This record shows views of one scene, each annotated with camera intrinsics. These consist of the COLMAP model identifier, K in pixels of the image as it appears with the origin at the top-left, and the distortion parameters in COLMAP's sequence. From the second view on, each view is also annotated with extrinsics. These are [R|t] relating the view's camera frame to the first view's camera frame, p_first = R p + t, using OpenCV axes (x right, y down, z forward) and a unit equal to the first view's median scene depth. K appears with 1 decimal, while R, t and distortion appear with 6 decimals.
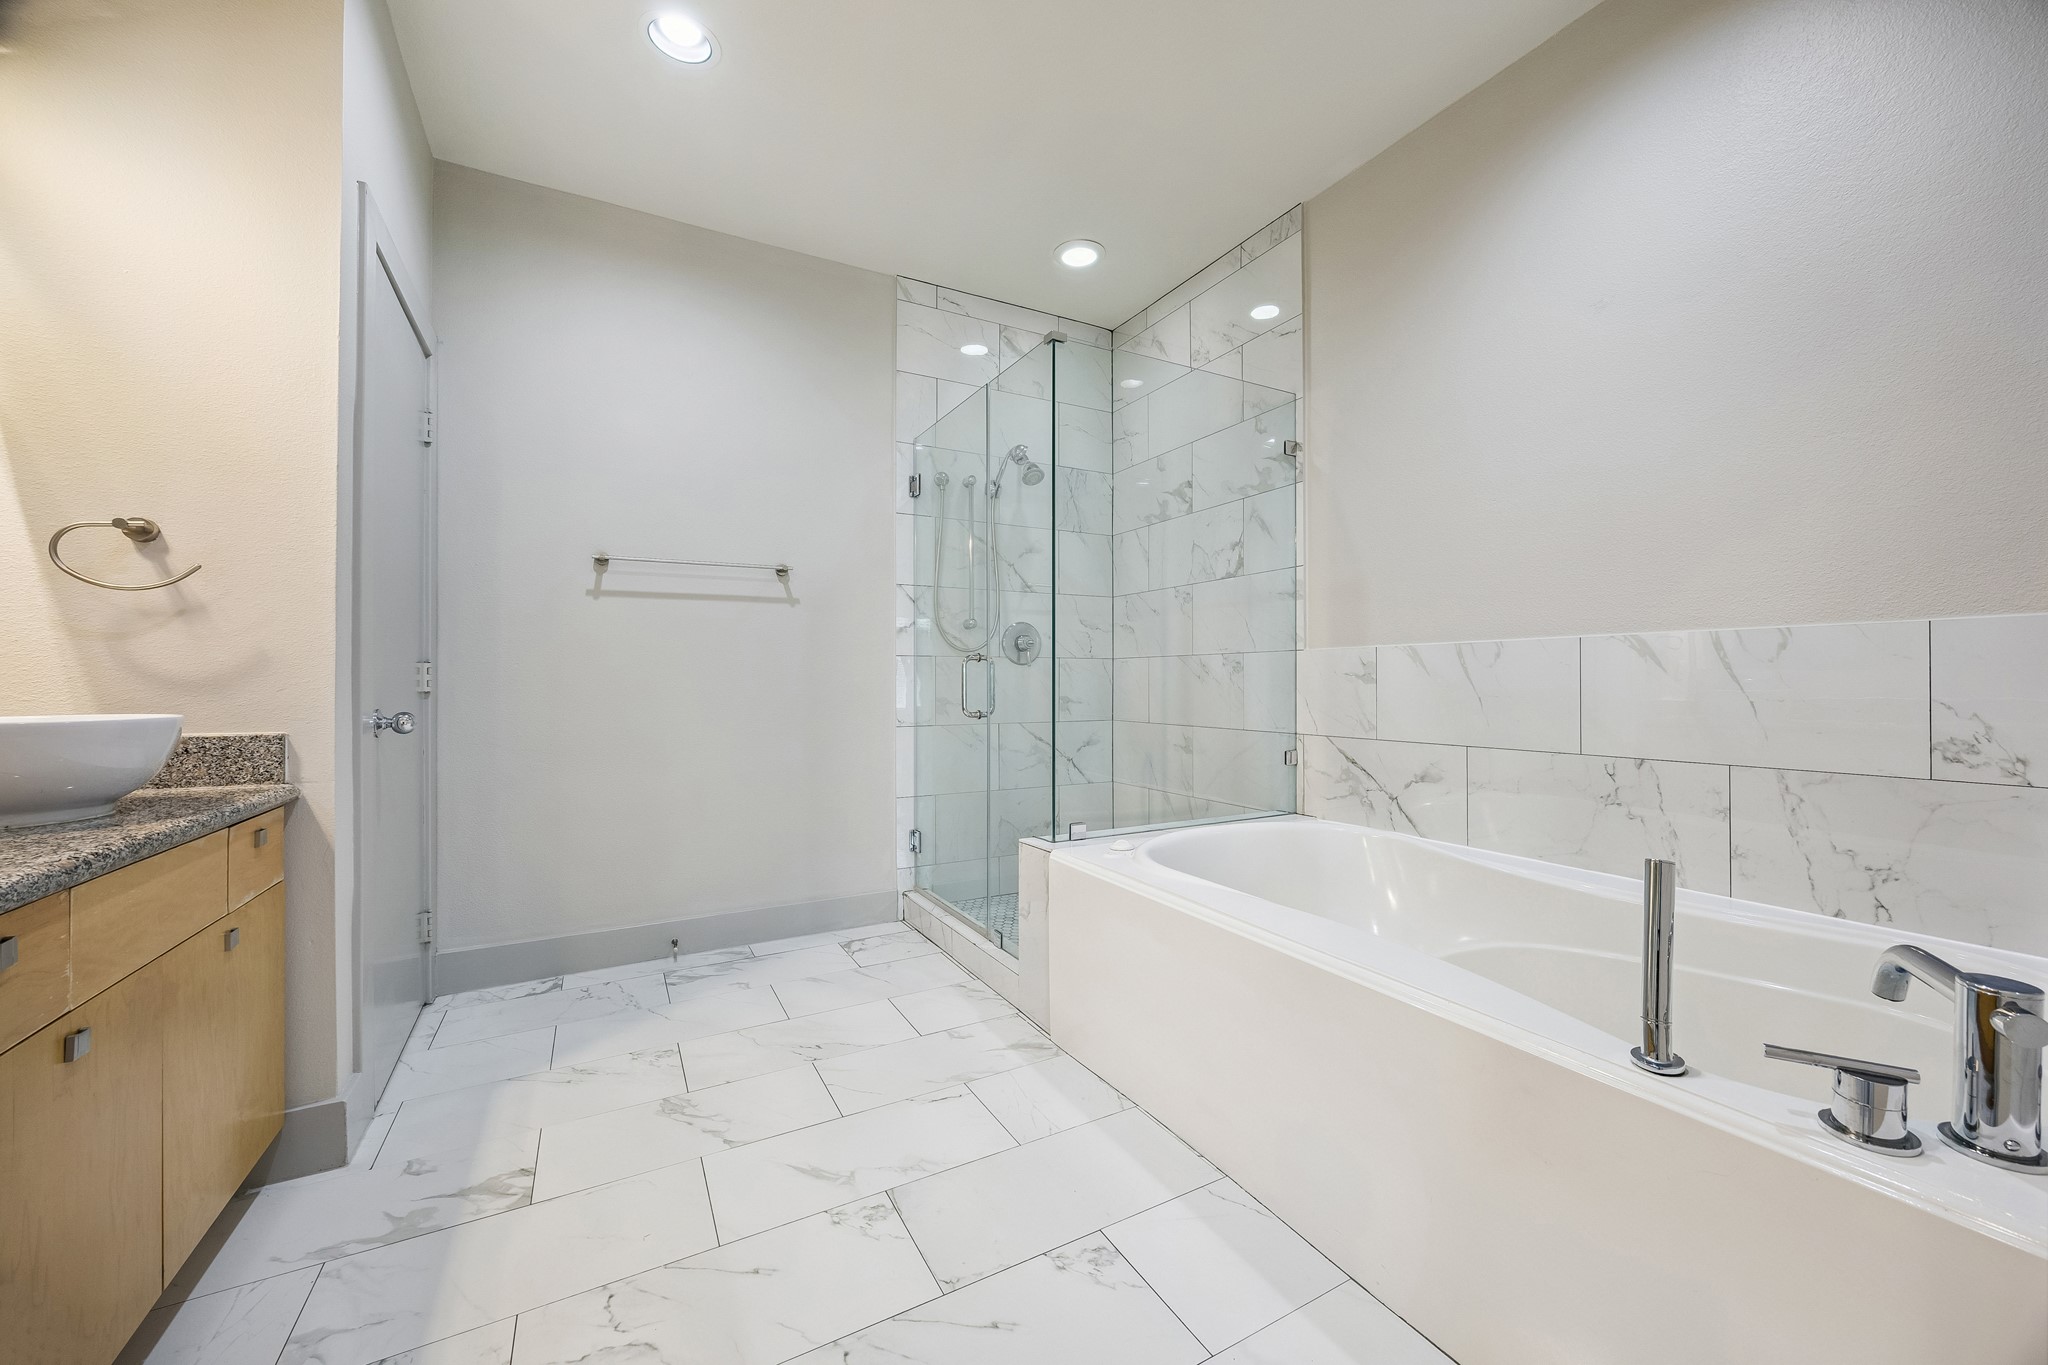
lens RADIAL K [[773.2, 0, 1031.9], [0, 773.2, 676.9], [0, 0, 1]] dist [-0.000491, 0.000032]
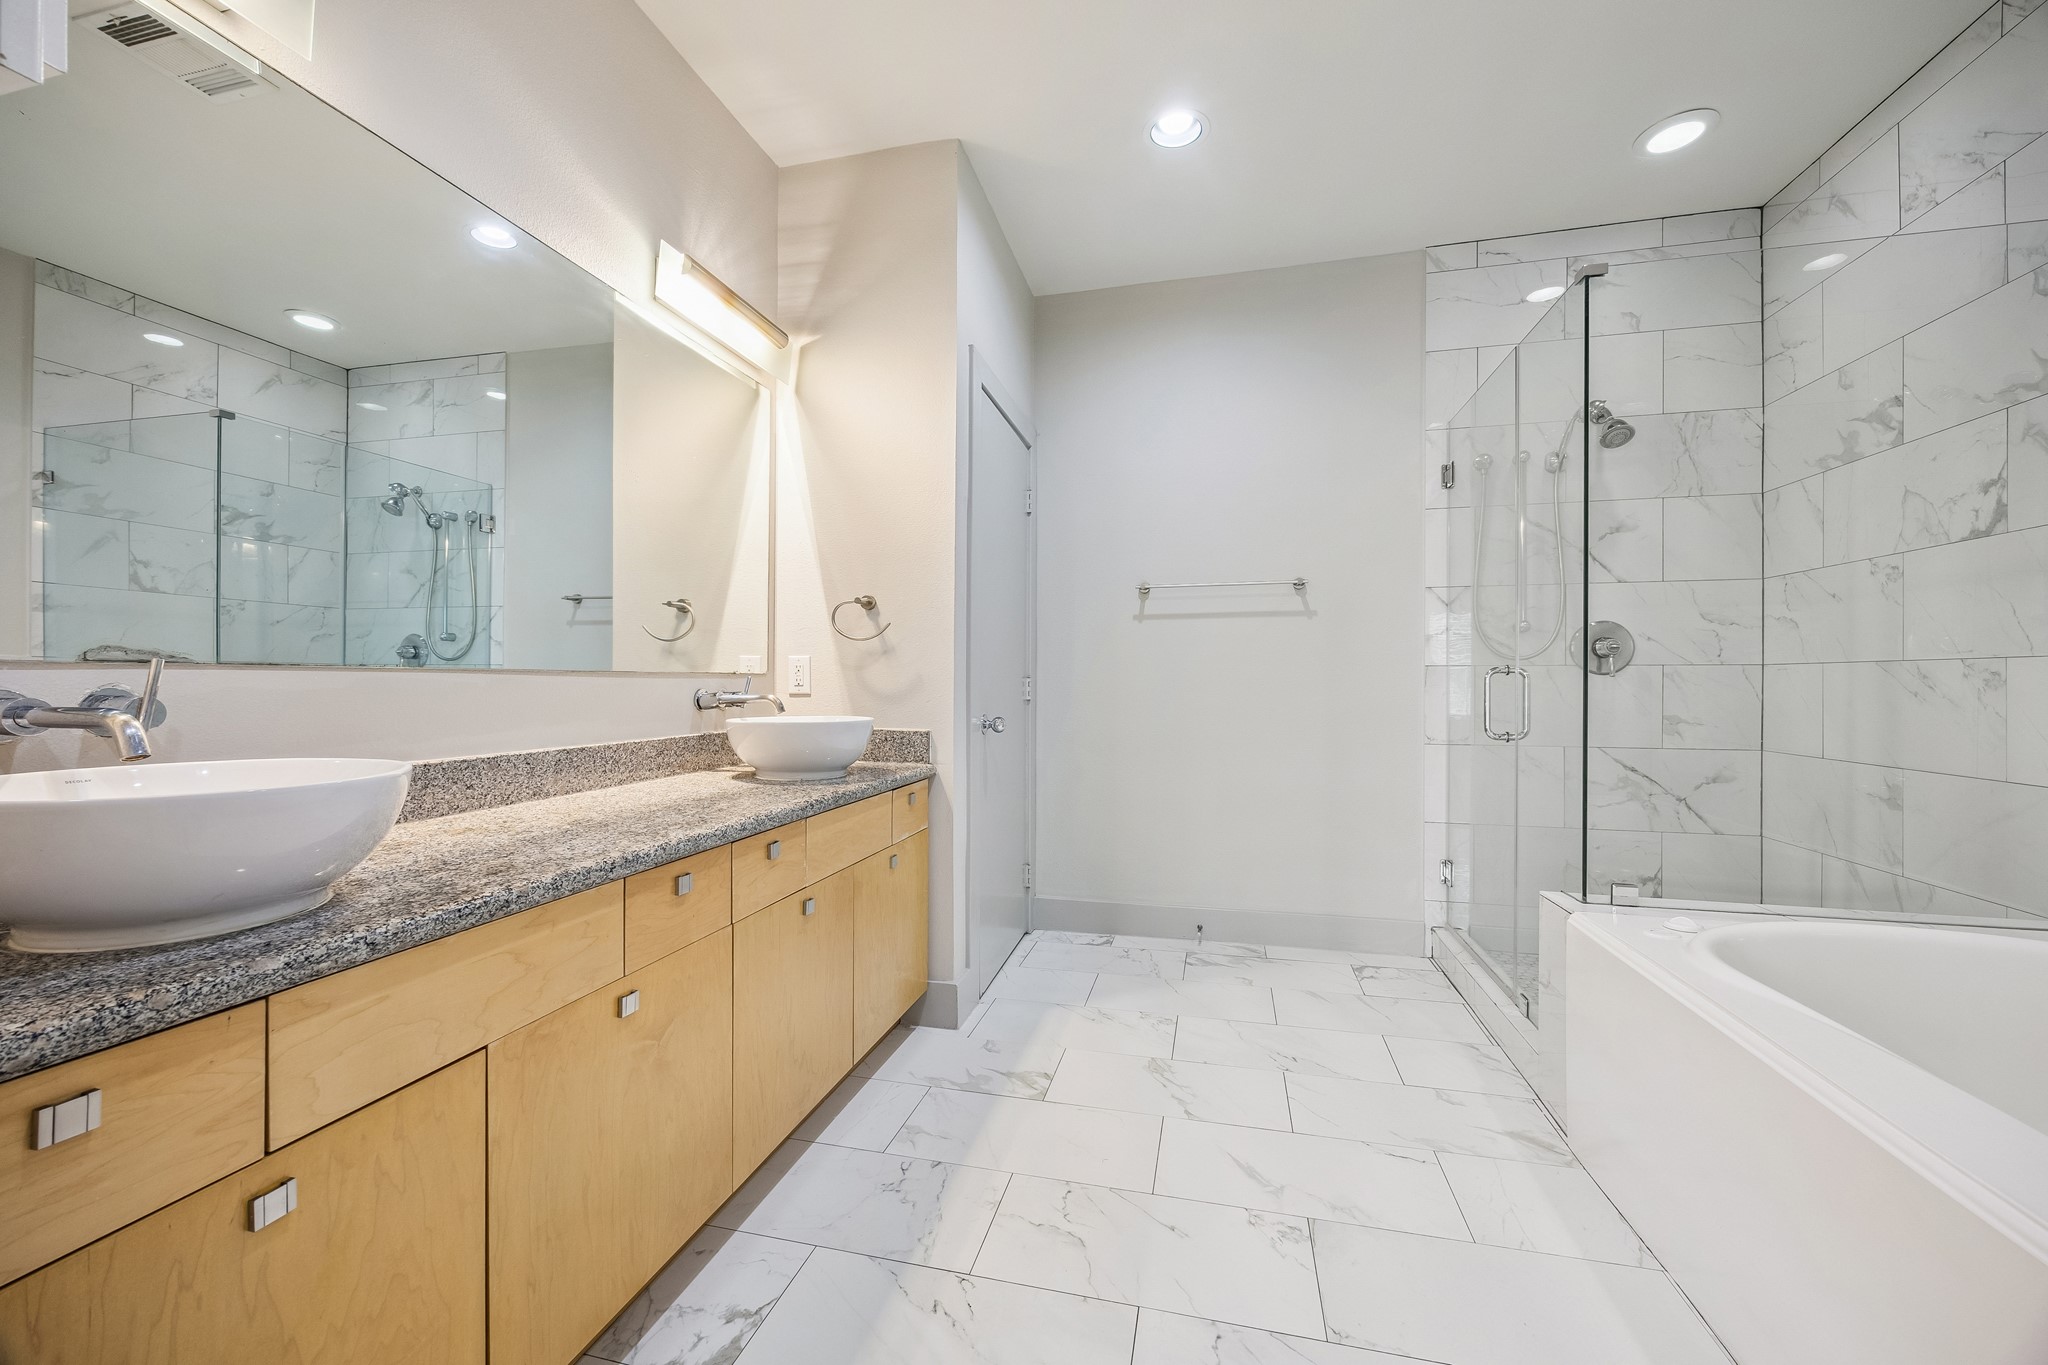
lens RADIAL K [[786.2, 0, 1038.9], [0, 786.2, 677.8], [0, 0, 1]] dist [-0.005931, -0.000217]
pose [[0.730919, -0.000683, -0.682464, 0.151151], [0.002536, 0.999995, 0.001715, -0.020092], [0.682459, -0.002984, 0.730918, 0.017849]]
